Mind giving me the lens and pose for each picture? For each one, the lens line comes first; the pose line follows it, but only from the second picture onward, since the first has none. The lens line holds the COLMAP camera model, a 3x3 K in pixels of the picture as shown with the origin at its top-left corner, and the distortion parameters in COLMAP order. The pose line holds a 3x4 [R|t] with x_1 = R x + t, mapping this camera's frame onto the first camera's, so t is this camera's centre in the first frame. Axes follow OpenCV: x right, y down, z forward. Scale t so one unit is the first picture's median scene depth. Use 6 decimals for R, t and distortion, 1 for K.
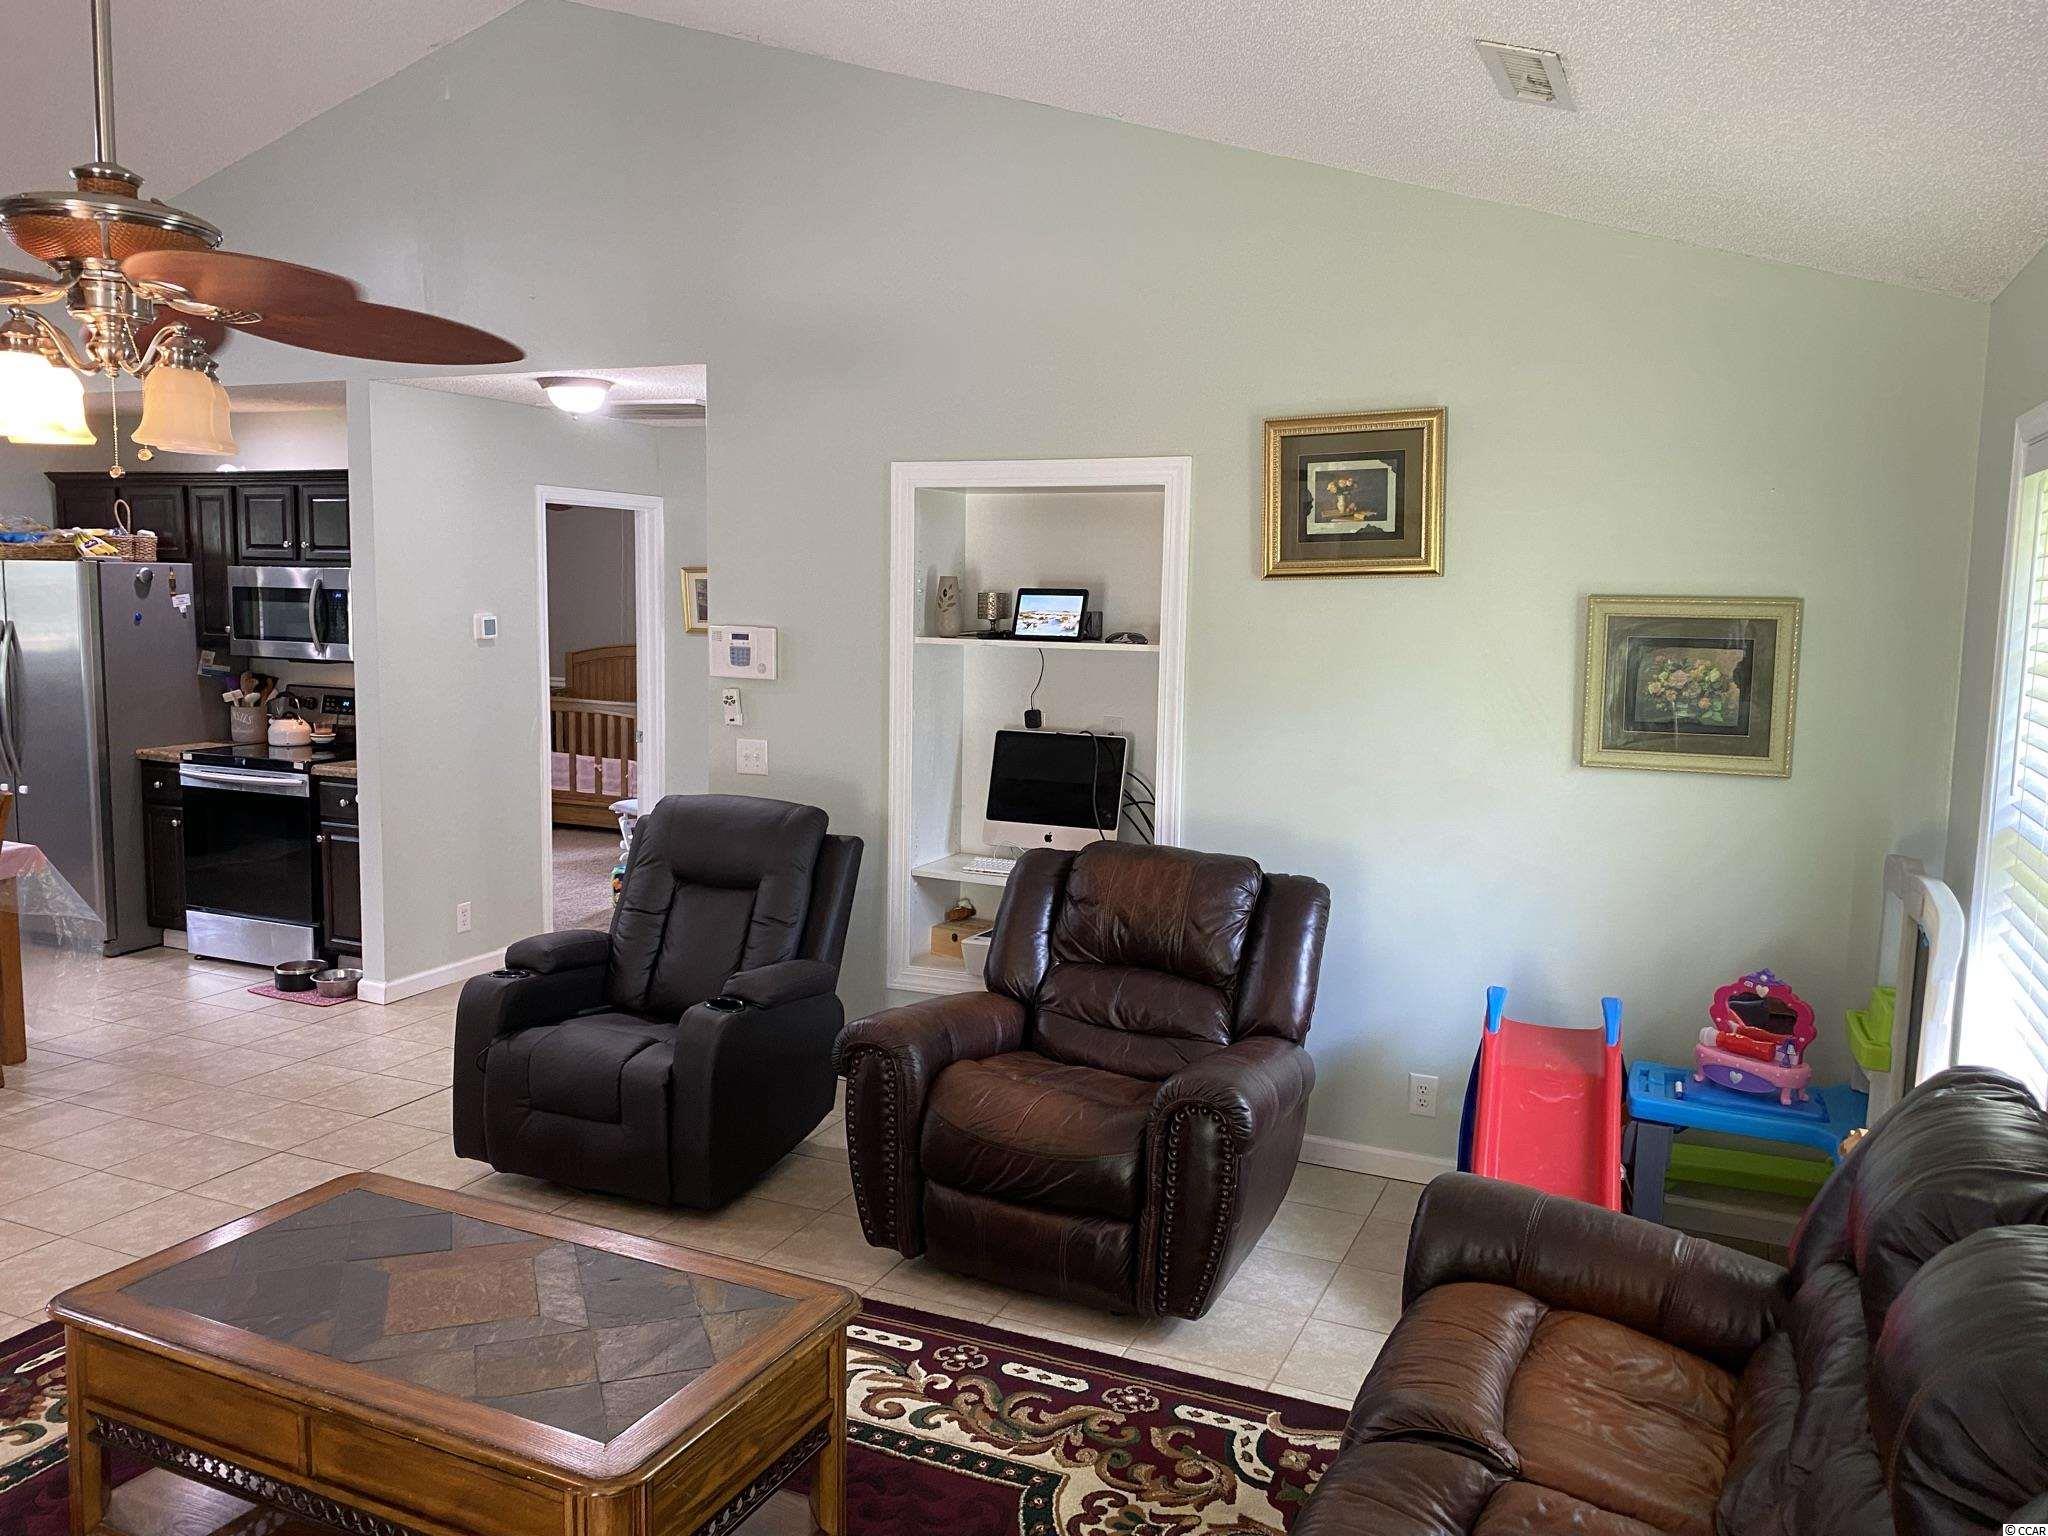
lens RADIAL K [[1540.4, 0, 1020.6], [0, 1540.4, 756.2], [0, 0, 1]] dist [0.105118, -0.152408]
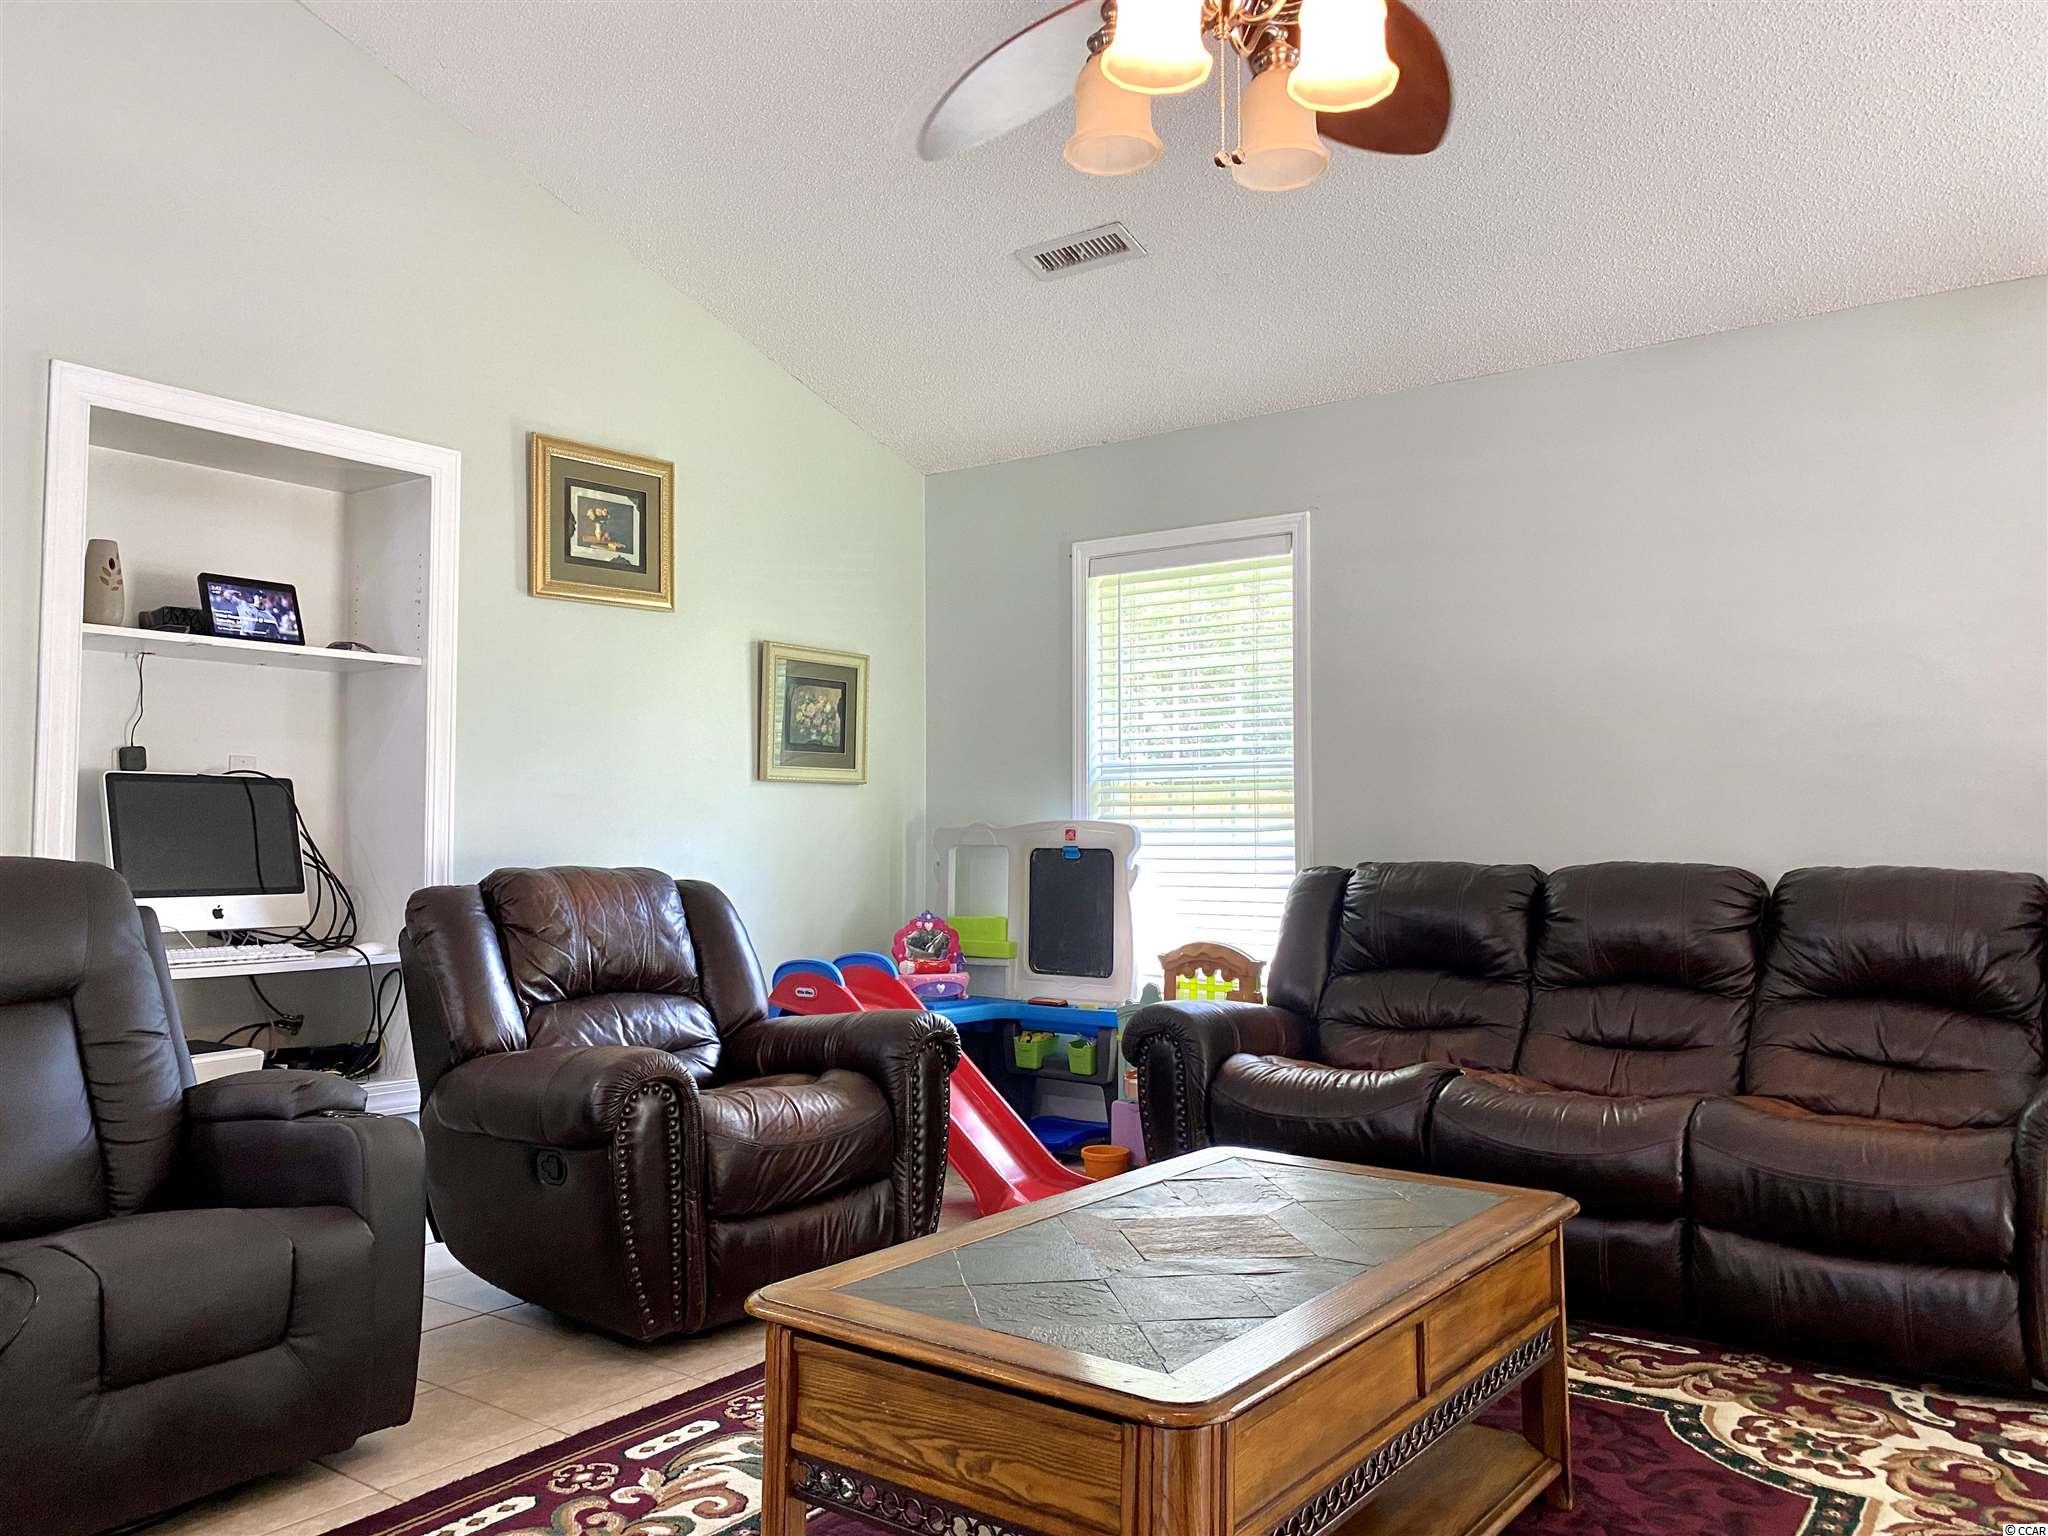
lens RADIAL K [[1540.4, 0, 1020.6], [0, 1540.4, 756.2], [0, 0, 1]] dist [0.105118, -0.152408]
pose [[0.214503, 0.029432, 0.976280, -0.739810], [0.112241, 0.992181, -0.054572, 0.072976], [-0.970253, 0.121284, 0.209523, 0.536799]]
